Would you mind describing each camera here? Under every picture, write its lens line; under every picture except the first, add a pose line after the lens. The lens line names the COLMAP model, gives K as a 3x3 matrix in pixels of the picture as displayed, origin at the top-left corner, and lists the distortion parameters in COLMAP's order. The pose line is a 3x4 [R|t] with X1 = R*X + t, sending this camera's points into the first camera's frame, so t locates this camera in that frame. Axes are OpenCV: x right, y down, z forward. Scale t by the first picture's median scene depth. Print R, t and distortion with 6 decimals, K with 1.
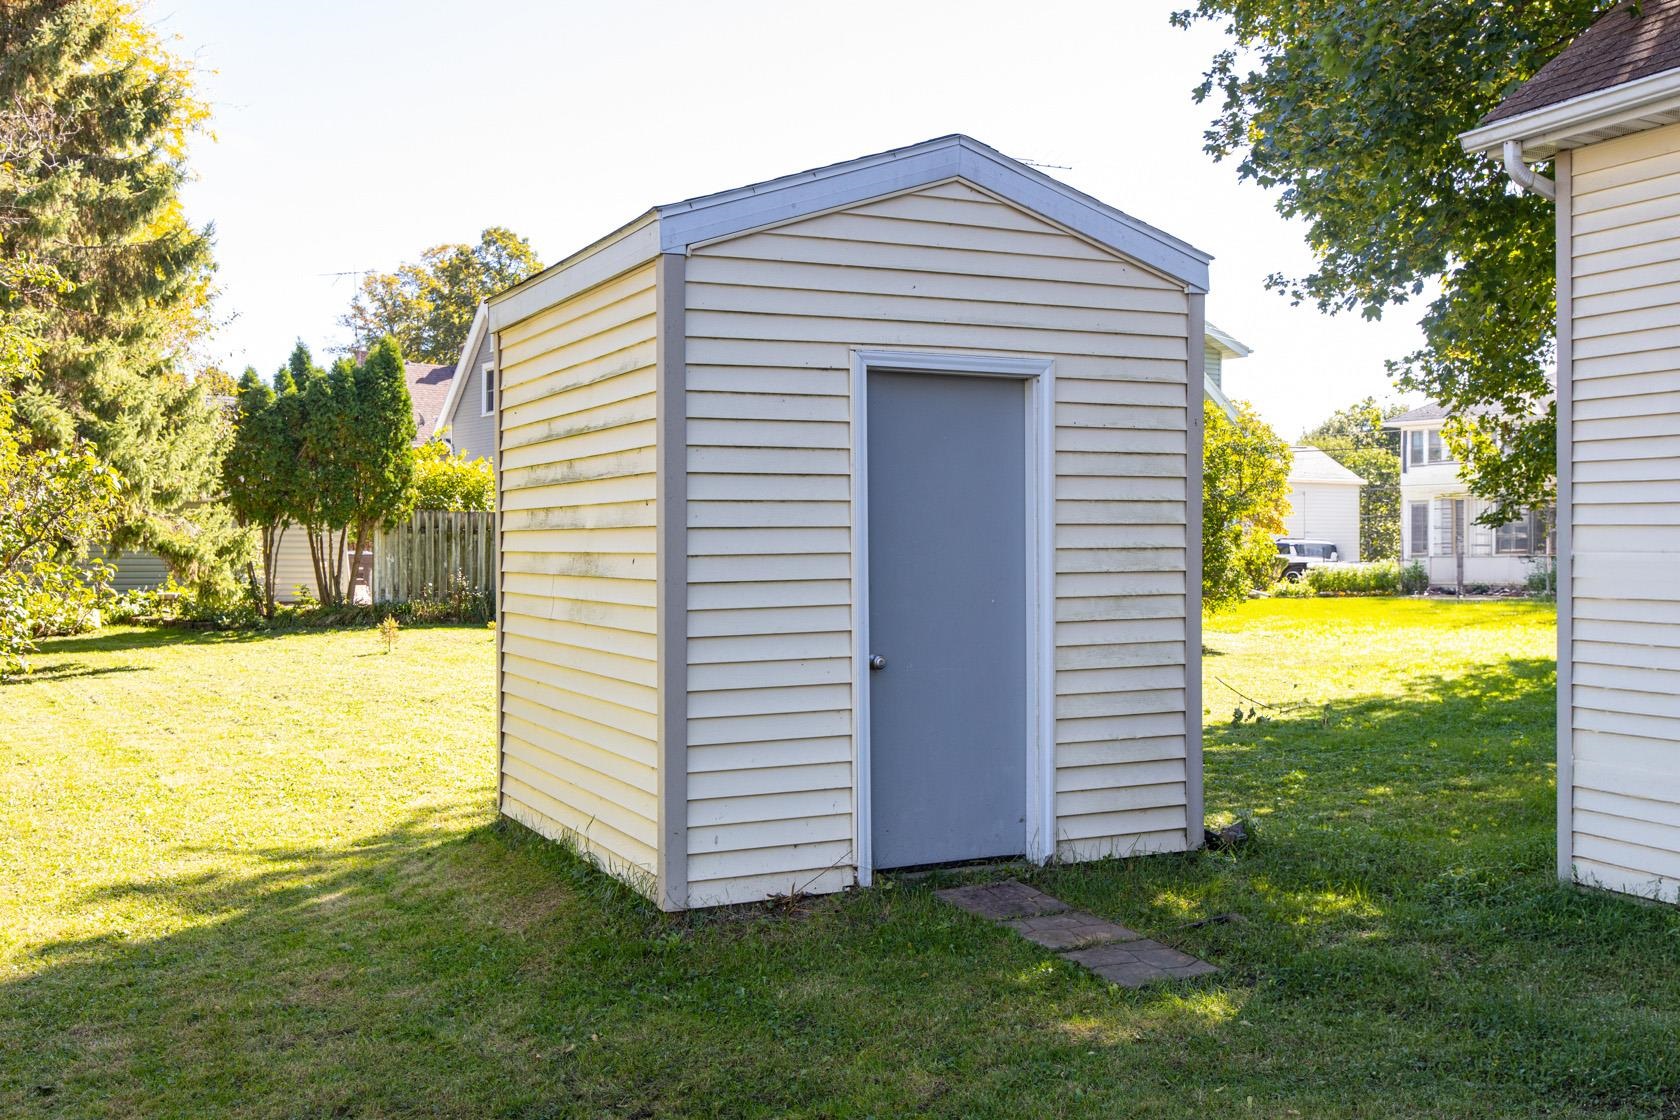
lens RADIAL K [[1581.9, 0, 826.6], [0, 1581.9, 556.9], [0, 0, 1]] dist [0.000184, -0.012134]
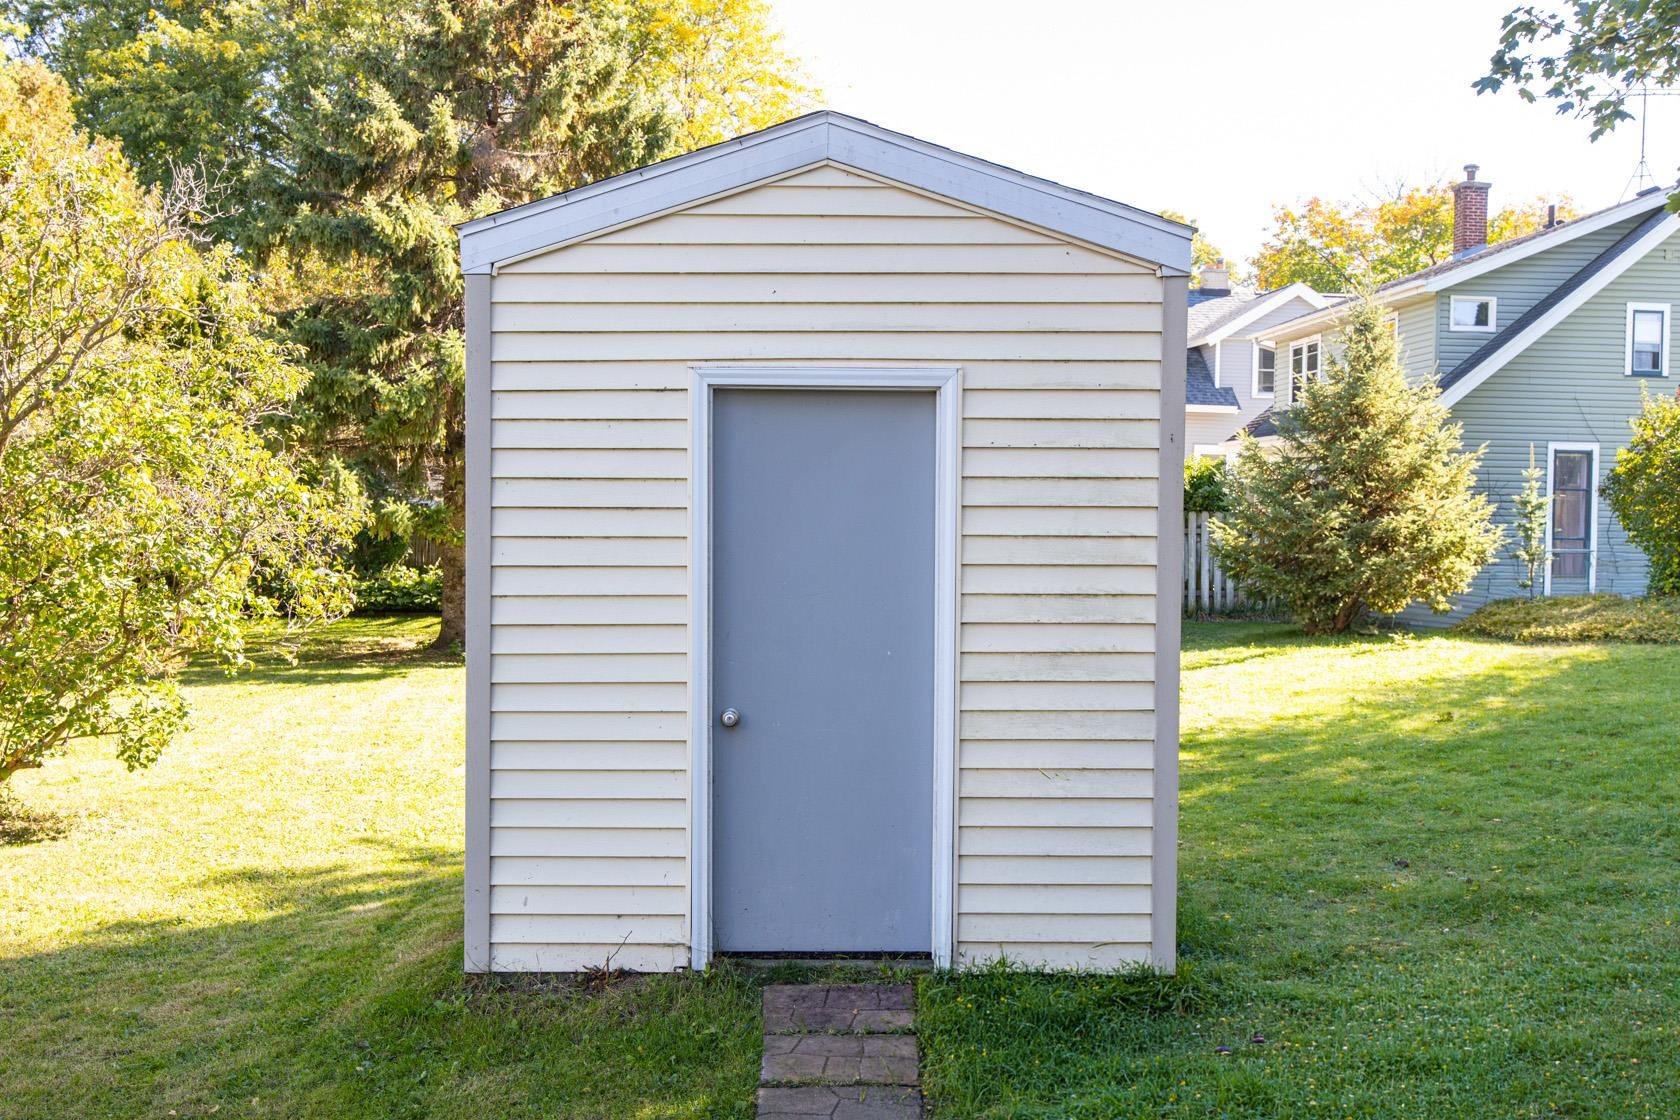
lens RADIAL K [[1581.9, 0, 826.6], [0, 1581.9, 556.9], [0, 0, 1]] dist [0.000184, -0.012134]
pose [[0.903084, 0.018567, -0.429062, 0.147157], [-0.014171, 0.999809, 0.013438, -0.011695], [0.429229, -0.006055, 0.903175, 0.071705]]
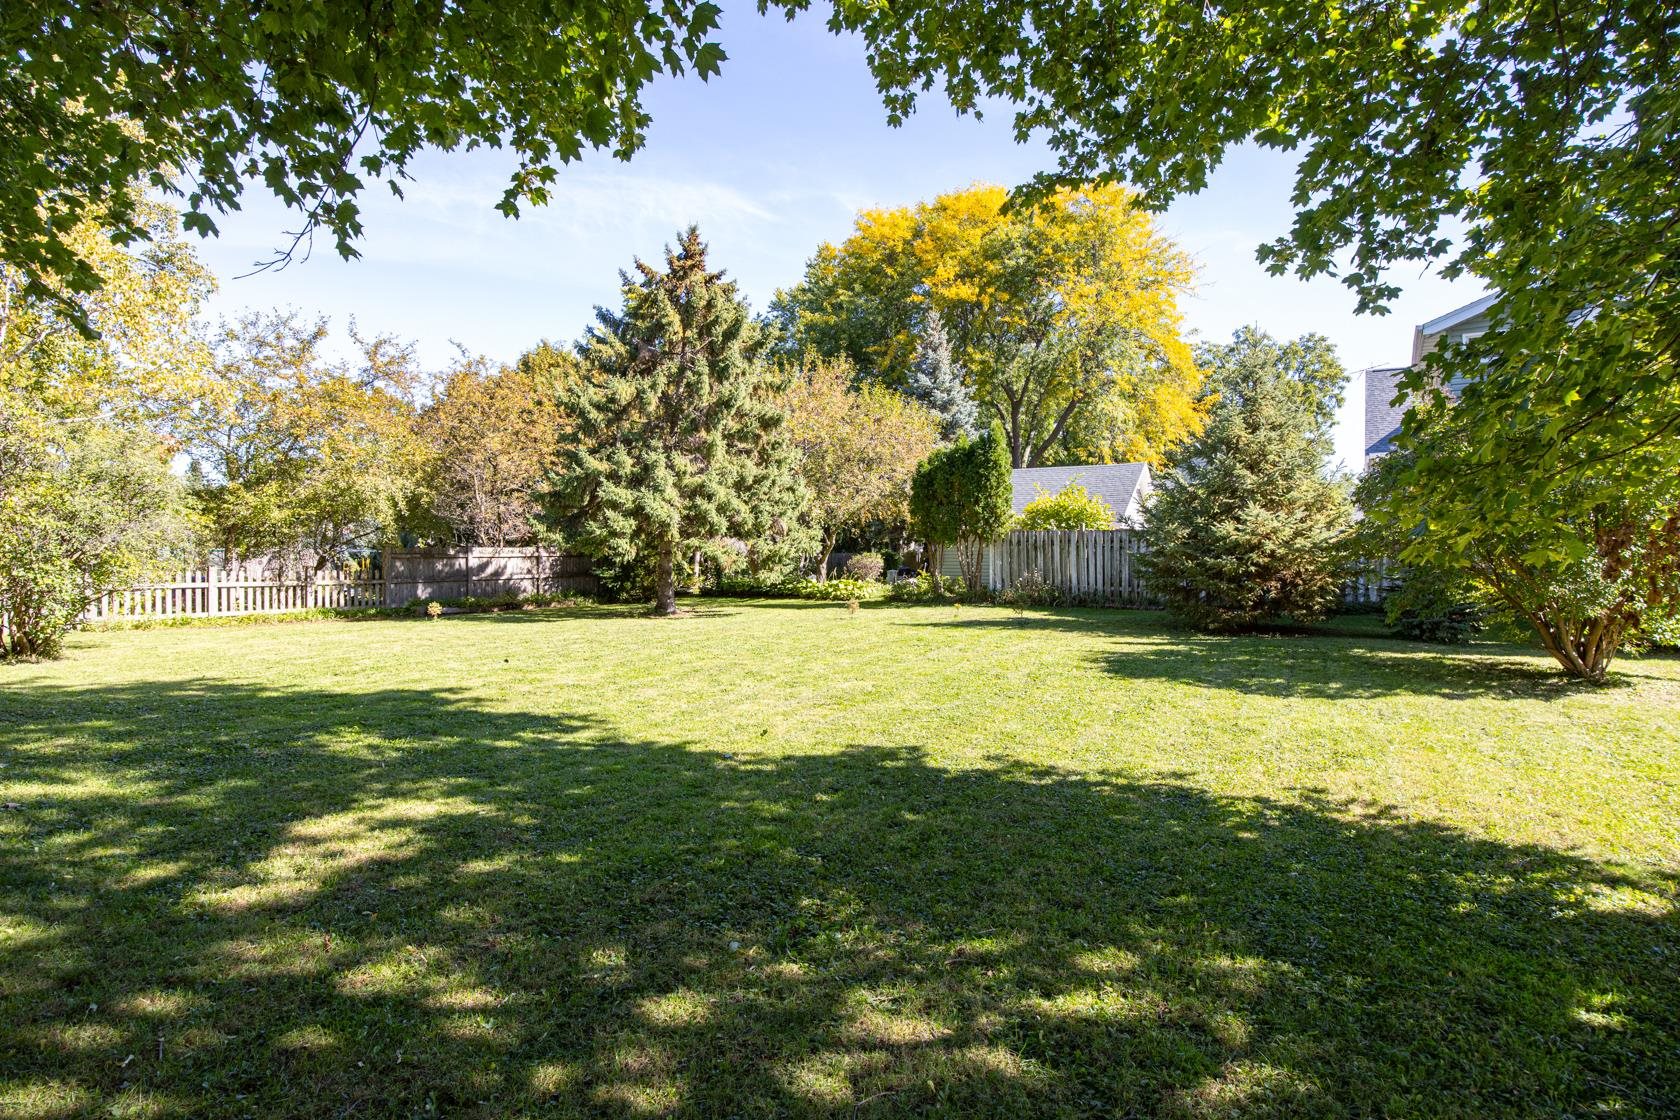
lens RADIAL K [[838.5, 0, 840.0], [0, 838.5, 560.0], [0, 0, 1]] dist [-0.005091, -0.000393]
pose [[0.437396, 0.001767, -0.899267, 0.547625], [-0.004151, 0.999991, -0.000054, -0.000353], [0.899259, 0.003756, 0.437400, 0.665656]]
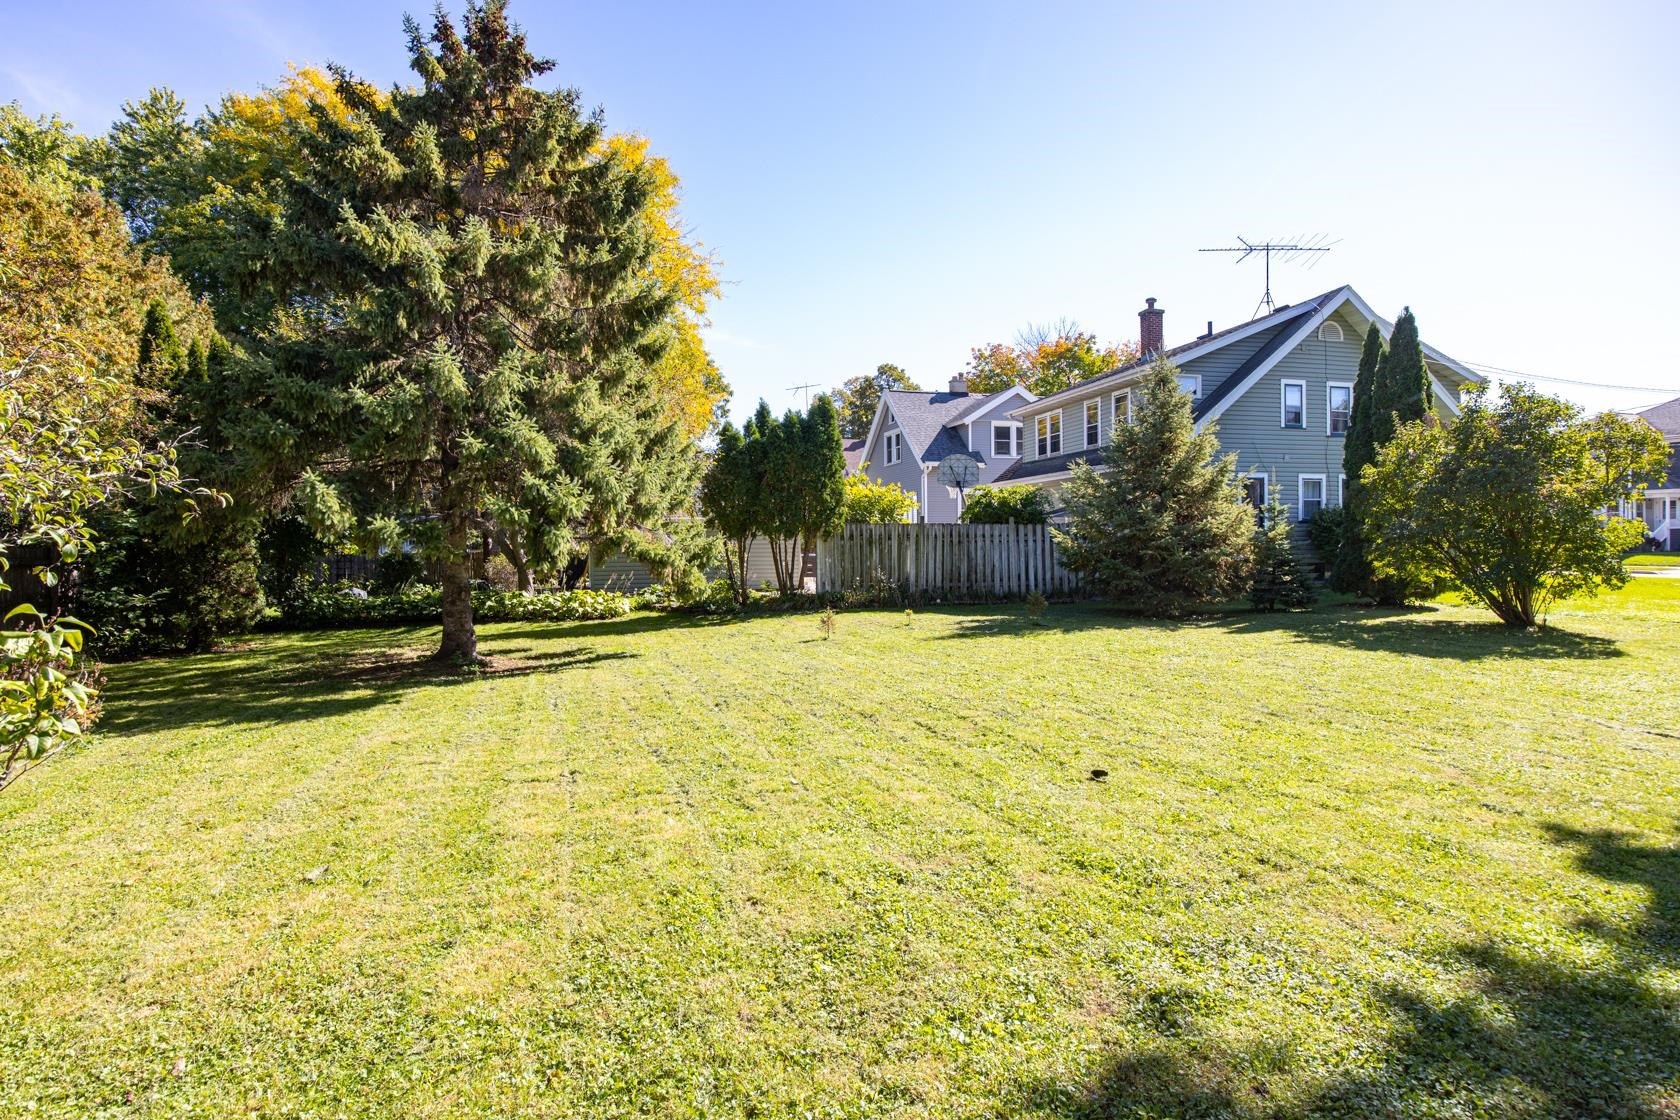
lens RADIAL K [[856.4, 0, 833.1], [0, 856.4, 555.9], [0, 0, 1]] dist [-0.007814, -0.000767]
pose [[0.964671, -0.015773, -0.262985, -0.108833], [0.016565, 0.999862, 0.000796, -0.003434], [0.262936, -0.005124, 0.964800, 0.403122]]
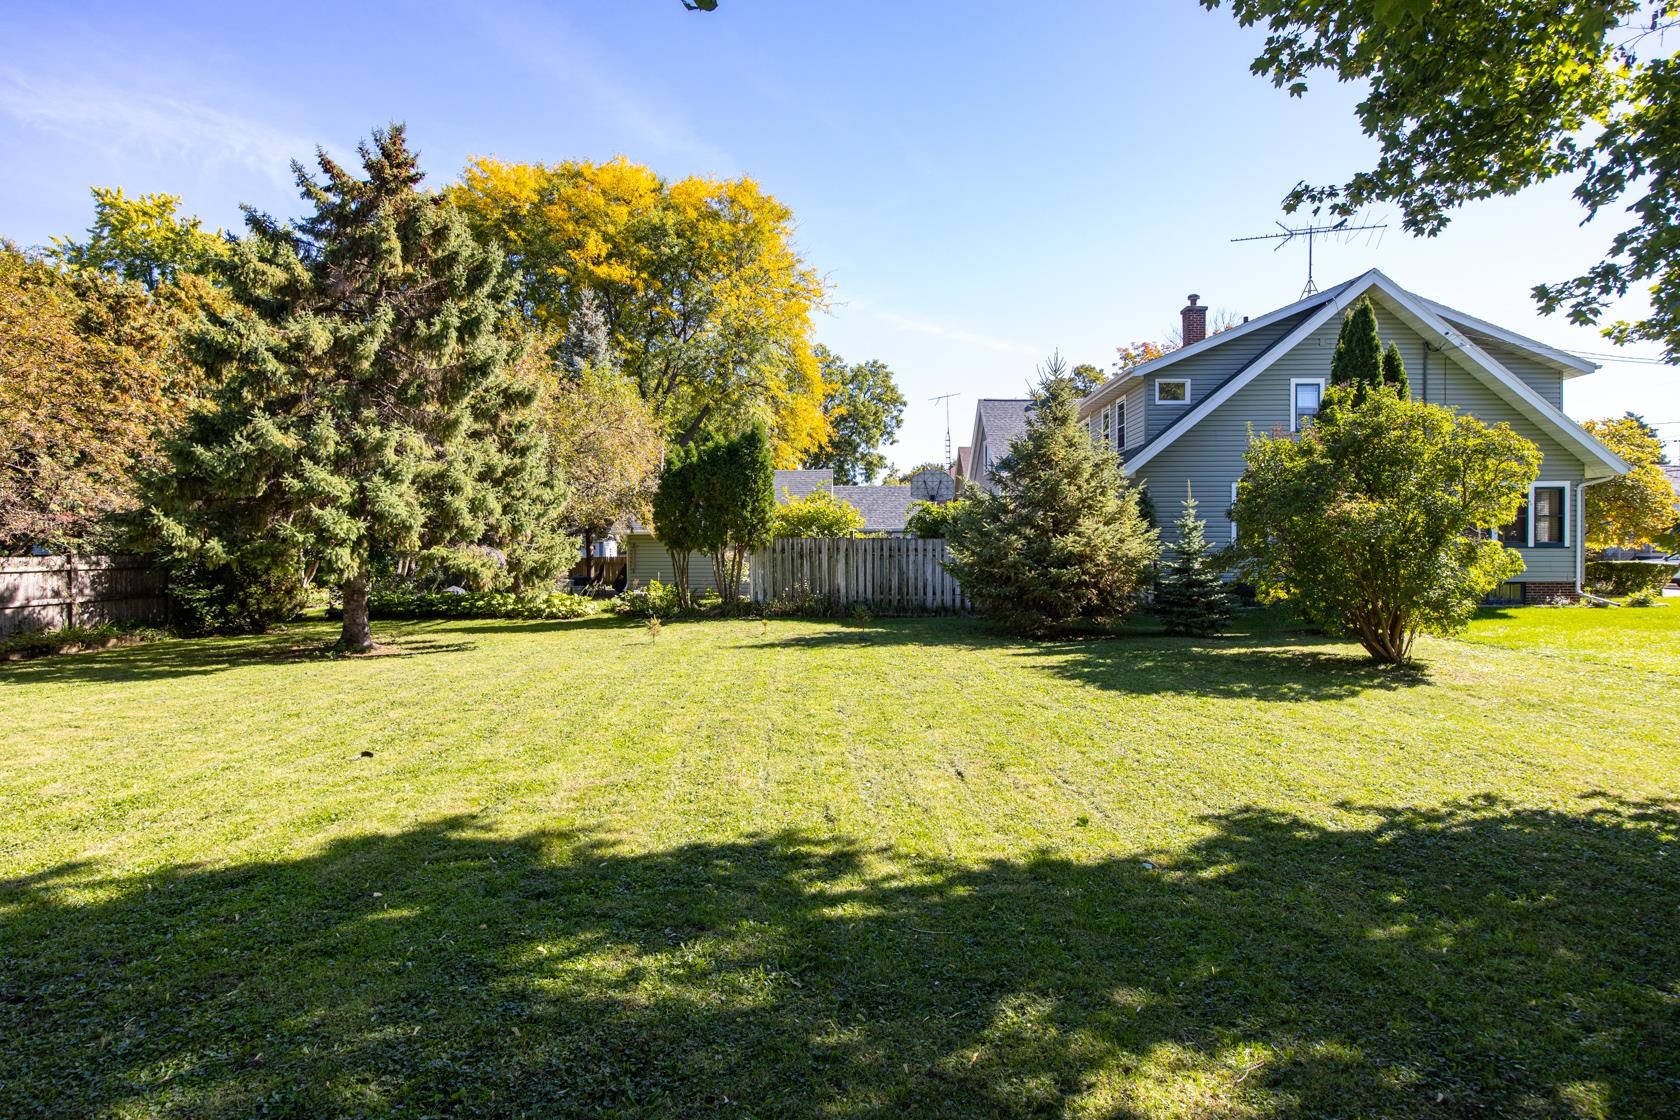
lens RADIAL K [[849.3, 0, 832.8], [0, 849.3, 558.7], [0, 0, 1]] dist [-0.008244, -0.000010]
pose [[0.839282, -0.004471, -0.543678, 0.279396], [0.003669, 0.999990, -0.002560, -0.011019], [0.543684, 0.000154, 0.839290, 0.509840]]
